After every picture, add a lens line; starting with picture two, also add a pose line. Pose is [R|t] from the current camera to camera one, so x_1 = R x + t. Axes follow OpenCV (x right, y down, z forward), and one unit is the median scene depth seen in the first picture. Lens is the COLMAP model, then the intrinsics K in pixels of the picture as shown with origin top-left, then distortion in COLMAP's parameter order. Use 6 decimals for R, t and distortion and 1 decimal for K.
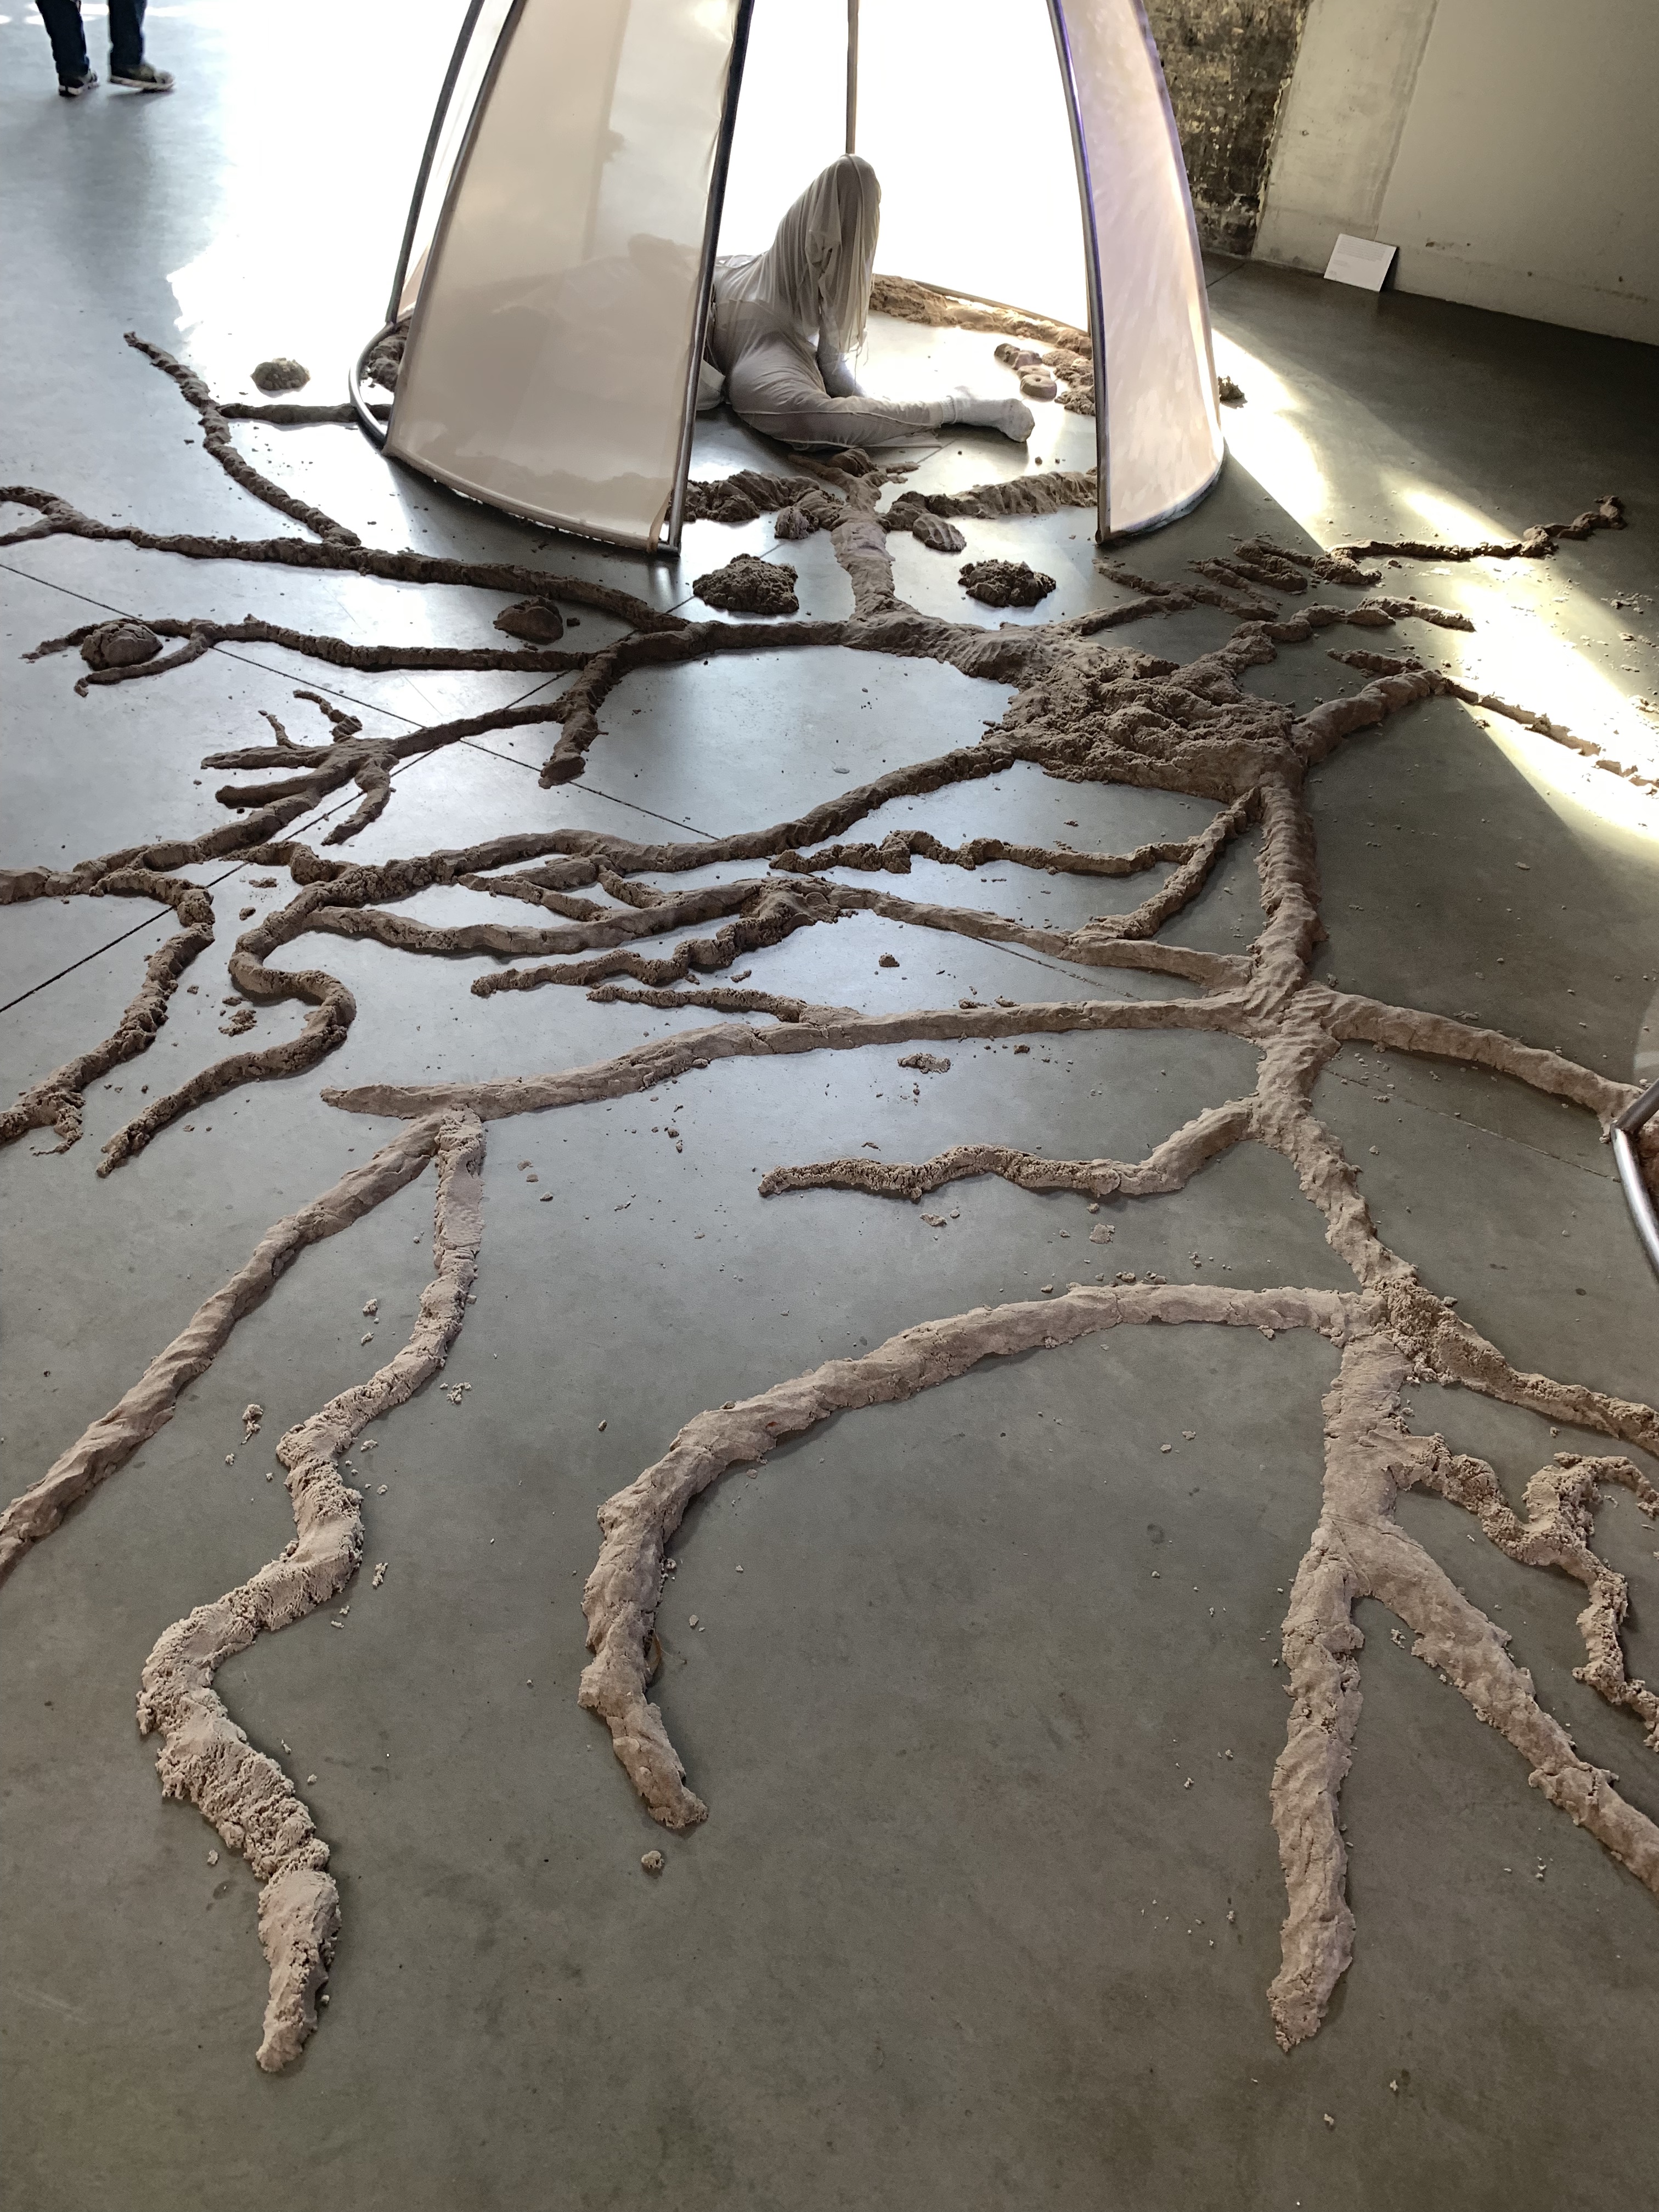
lens RADIAL K [[1690.7, 0, 839.9], [0, 1690.7, 1106.5], [0, 0, 1]] dist [0.029337, -0.035096]
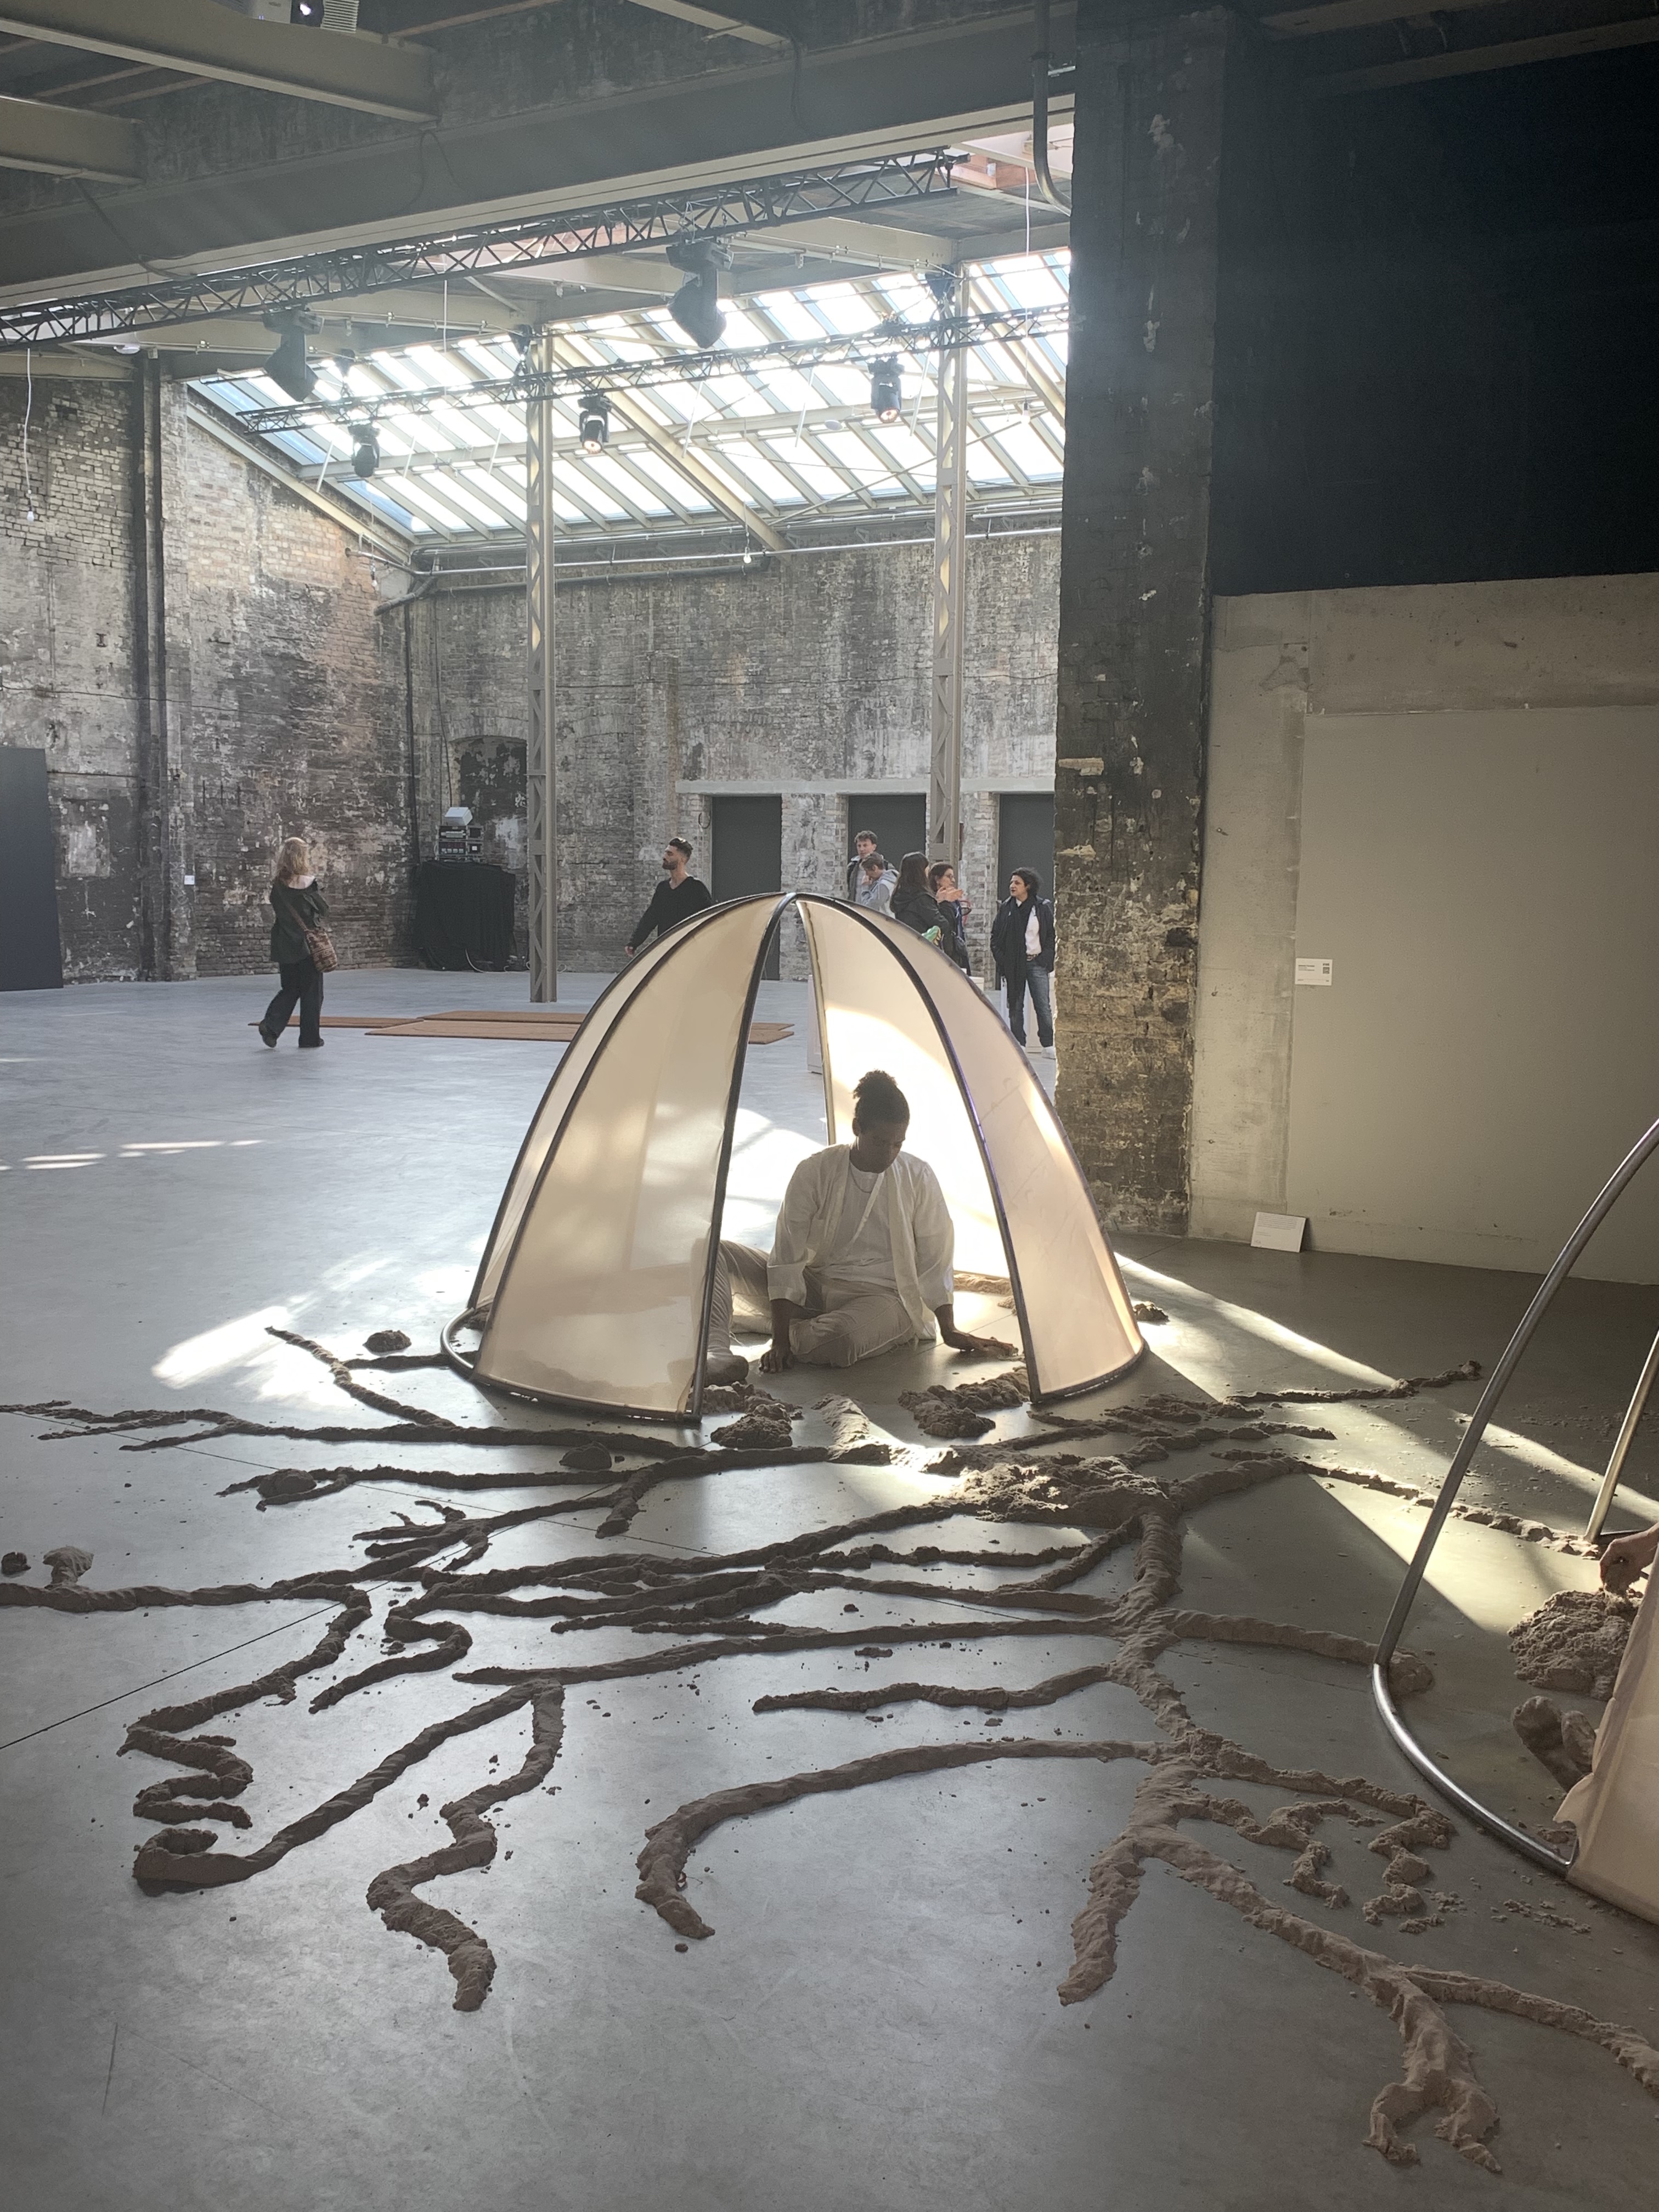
lens RADIAL K [[2127.0, 0, 827.3], [0, 2127.0, 1106.5], [0, 0, 1]] dist [0.007766, 0.000000]
pose [[0.997123, -0.072060, -0.023528, 0.065508], [0.046957, 0.830824, -0.554551, 0.434249], [0.059508, 0.551851, 0.831817, -0.542007]]
